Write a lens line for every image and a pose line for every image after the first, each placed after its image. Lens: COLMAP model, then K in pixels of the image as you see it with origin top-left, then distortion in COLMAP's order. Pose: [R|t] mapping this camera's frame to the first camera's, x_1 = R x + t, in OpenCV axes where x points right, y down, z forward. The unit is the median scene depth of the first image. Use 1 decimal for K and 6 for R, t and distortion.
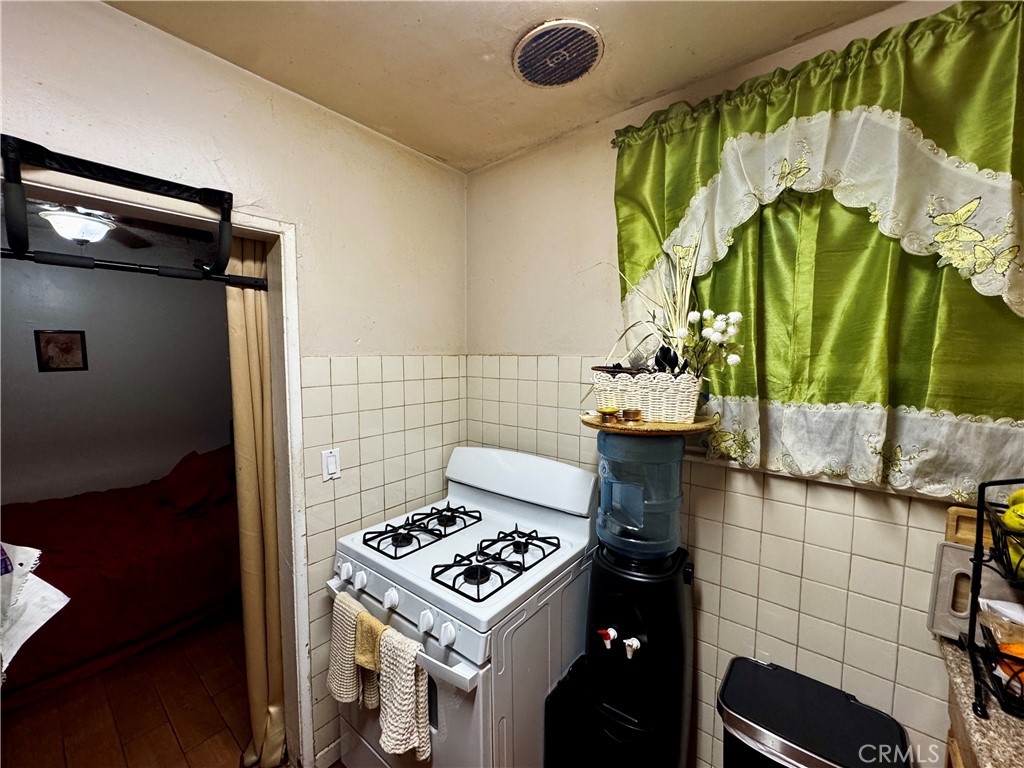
lens RADIAL K [[408.5, 0, 512.4], [0, 408.5, 384.5], [0, 0, 1]] dist [-0.003299, -0.000137]
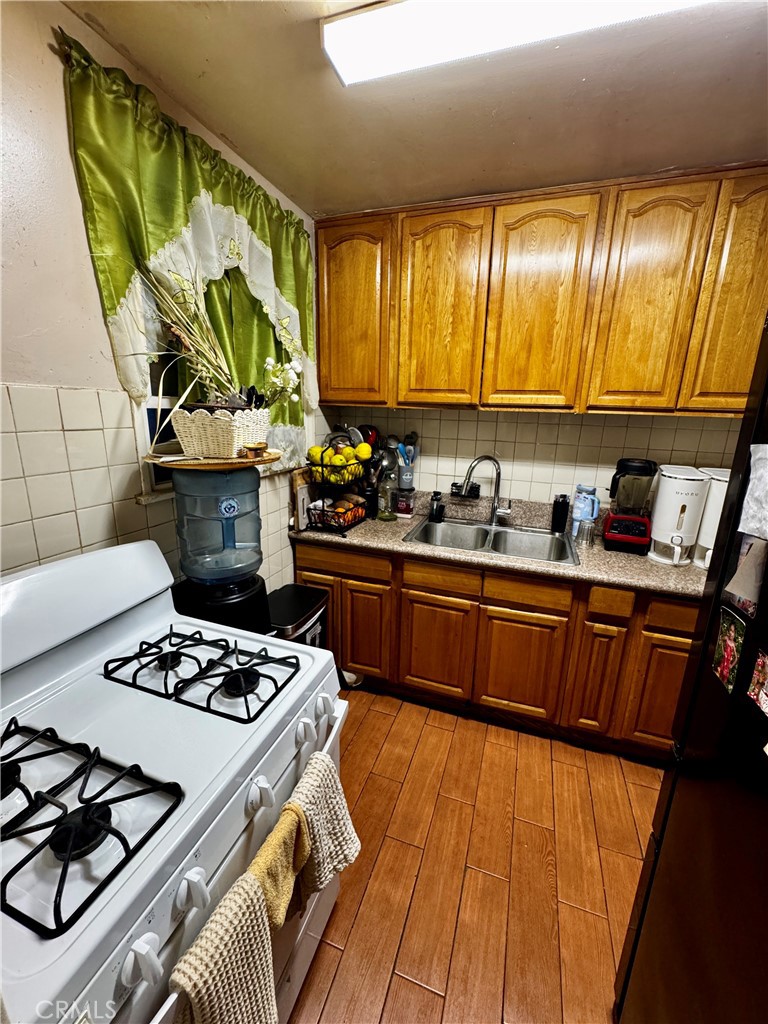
lens RADIAL K [[408.5, 0, 386.2], [0, 408.5, 510.0], [0, 0, 1]] dist [-0.003299, -0.000137]
pose [[-0.333708, -0.244615, 0.910386, -1.032289], [0.042243, 0.960895, 0.273671, -0.063198], [-0.941729, 0.129784, -0.310325, 1.206975]]
